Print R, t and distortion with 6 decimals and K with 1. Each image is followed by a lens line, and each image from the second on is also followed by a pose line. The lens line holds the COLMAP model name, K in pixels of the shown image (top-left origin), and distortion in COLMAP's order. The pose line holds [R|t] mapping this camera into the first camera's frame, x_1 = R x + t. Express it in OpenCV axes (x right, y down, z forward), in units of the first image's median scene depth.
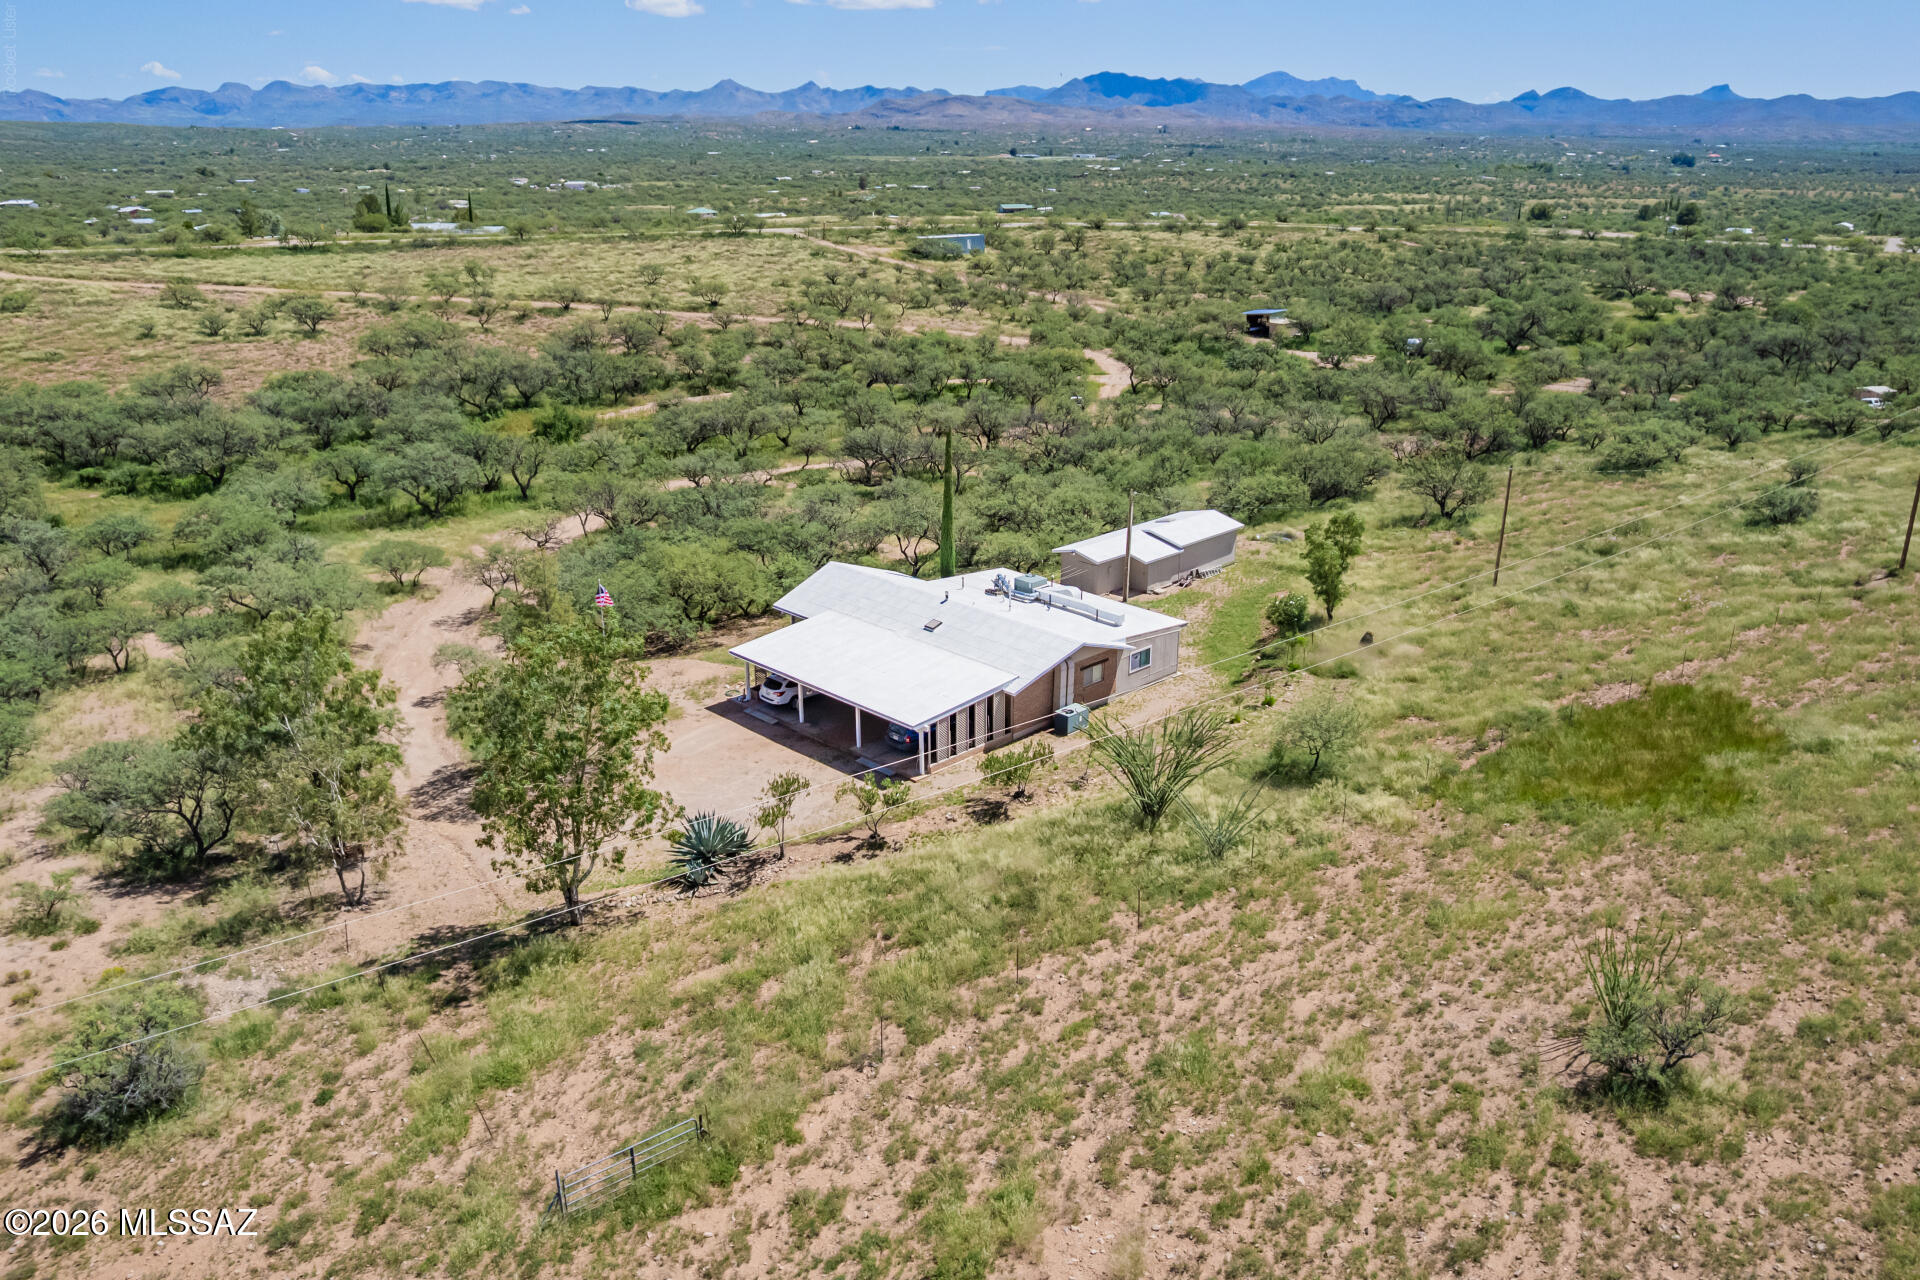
lens RADIAL K [[1459.2, 0, 969.3], [0, 1459.2, 641.0], [0, 0, 1]] dist [-0.075966, 0.061809]
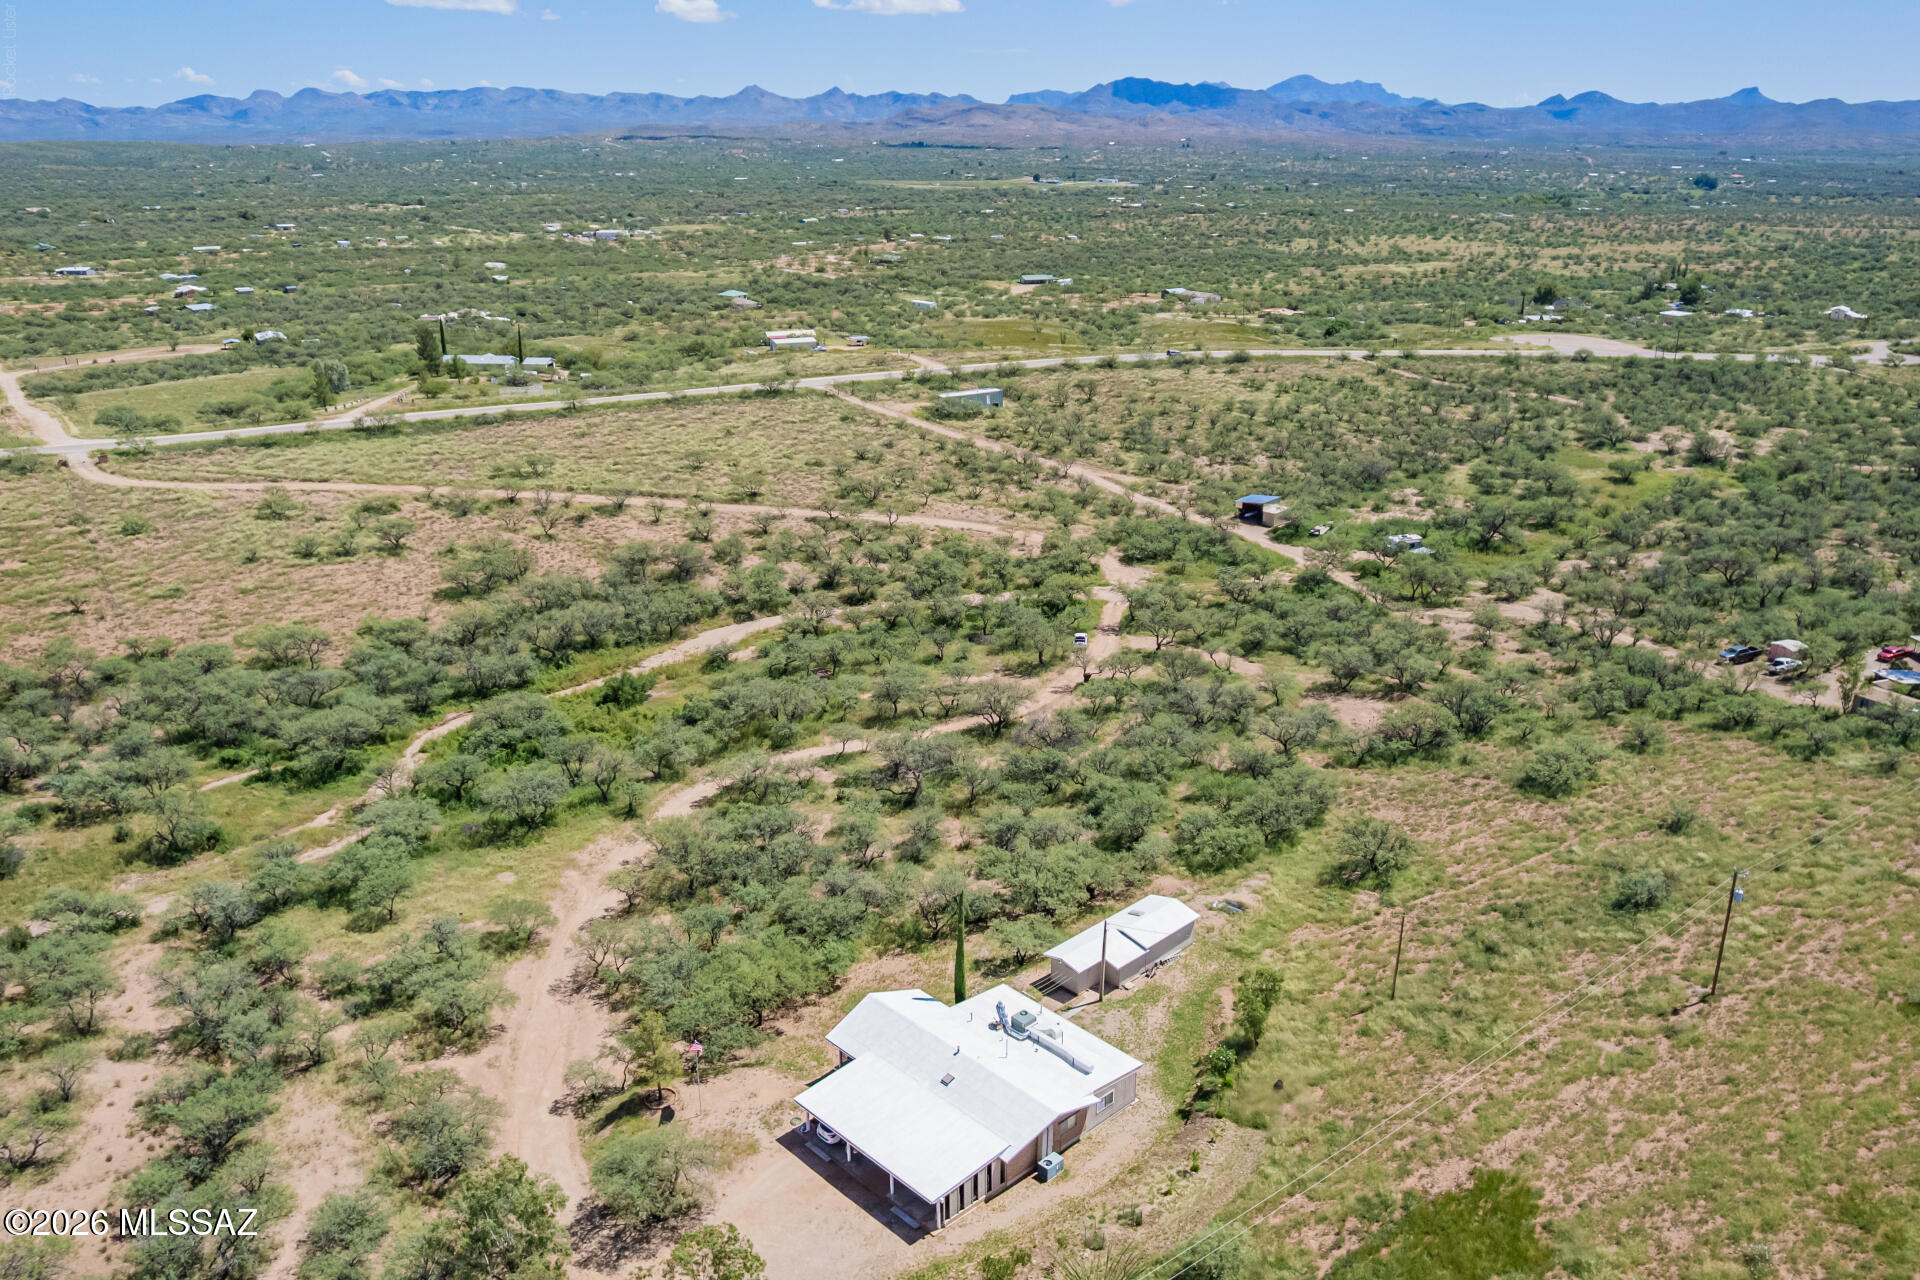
lens RADIAL K [[1459.2, 0, 969.4], [0, 1459.2, 642.0], [0, 0, 1]] dist [-0.075966, 0.061809]
pose [[0.999870, 0.002707, -0.015897, 0.003445], [-0.002699, 0.999996, 0.000518, -0.098267], [0.015898, -0.000475, 0.999874, -0.075902]]
